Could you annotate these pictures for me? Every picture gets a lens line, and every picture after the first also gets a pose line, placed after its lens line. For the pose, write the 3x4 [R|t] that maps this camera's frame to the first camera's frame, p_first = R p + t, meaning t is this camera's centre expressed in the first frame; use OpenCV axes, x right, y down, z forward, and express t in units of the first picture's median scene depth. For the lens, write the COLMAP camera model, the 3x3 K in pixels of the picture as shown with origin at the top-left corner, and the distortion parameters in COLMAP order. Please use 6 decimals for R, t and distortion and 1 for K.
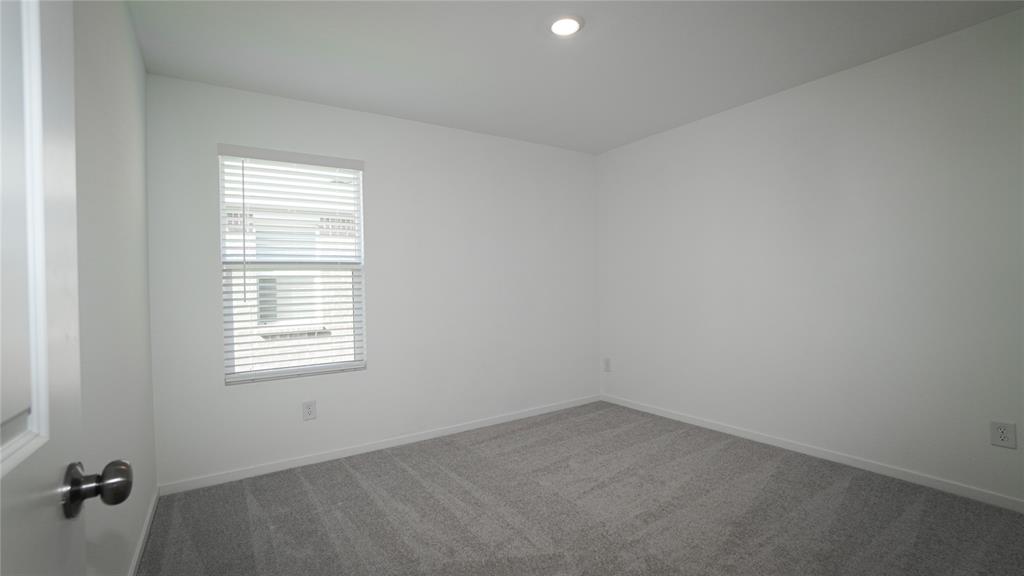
lens RADIAL K [[455.4, 0, 512.0], [0, 455.4, 288.0], [0, 0, 1]] dist [0.000503, 0.000023]
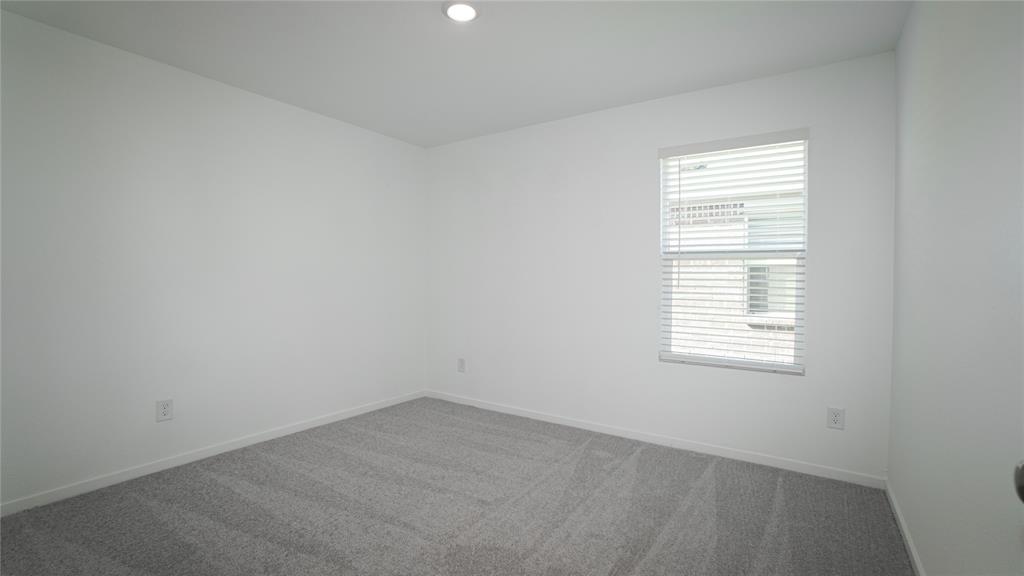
lens RADIAL K [[467.9, 0, 512.0], [0, 467.9, 288.0], [0, 0, 1]] dist [-0.000631, -0.000031]
pose [[0.414115, 0.049608, -0.908872, 0.247351], [-0.027319, 0.998741, 0.042066, -0.006632], [0.909814, 0.007410, 0.414949, 0.155412]]
